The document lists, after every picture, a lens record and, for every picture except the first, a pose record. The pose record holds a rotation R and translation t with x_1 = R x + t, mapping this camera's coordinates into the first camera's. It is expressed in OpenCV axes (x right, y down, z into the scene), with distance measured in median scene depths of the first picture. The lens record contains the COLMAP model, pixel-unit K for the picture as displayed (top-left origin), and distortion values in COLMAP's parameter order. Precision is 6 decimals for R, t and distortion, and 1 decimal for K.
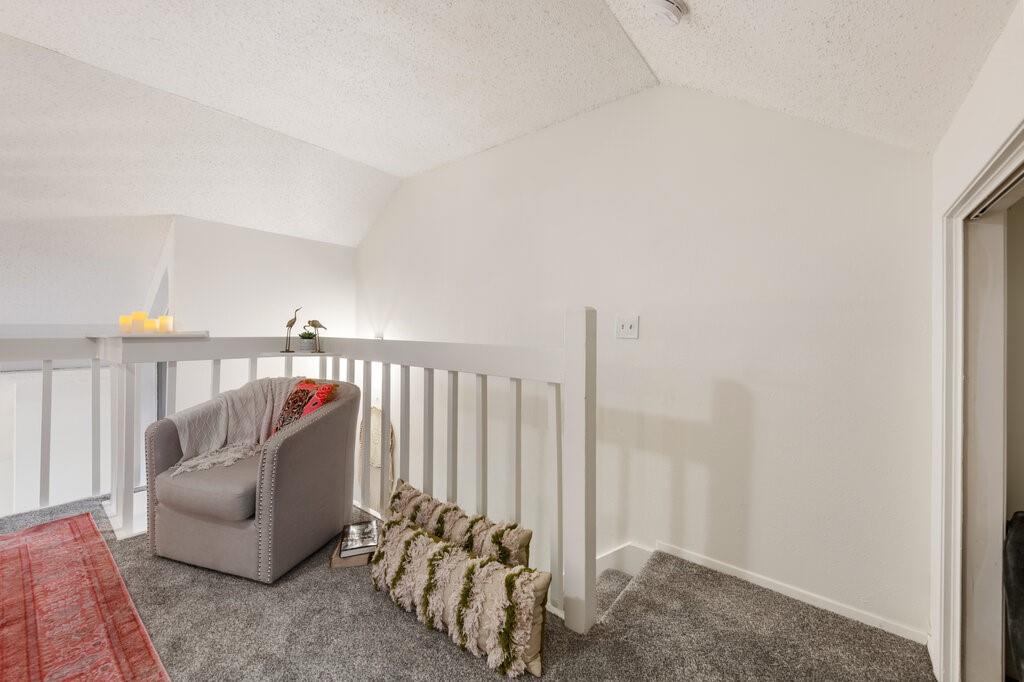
lens RADIAL K [[398.9, 0, 515.9], [0, 398.9, 332.0], [0, 0, 1]] dist [0.005956, -0.002337]
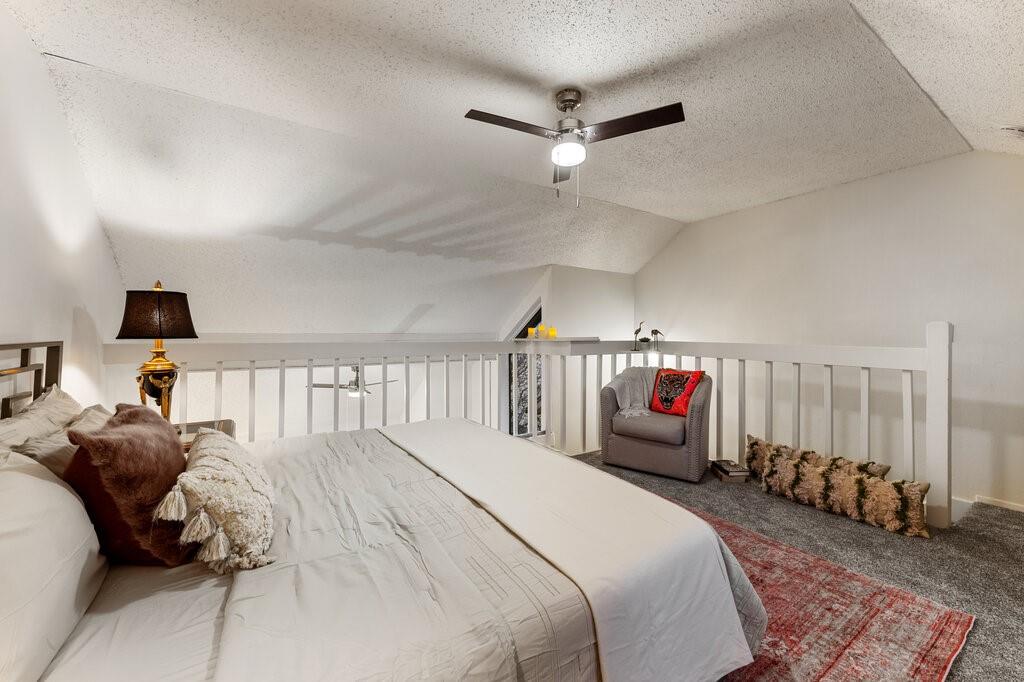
lens RADIAL K [[398.9, 0, 513.4], [0, 398.9, 331.6], [0, 0, 1]] dist [0.005956, -0.002337]
pose [[0.946084, -0.005928, -0.323867, -0.716113], [0.002694, 0.999942, -0.010433, -0.010341], [0.323911, 0.008998, 0.946045, -0.814356]]
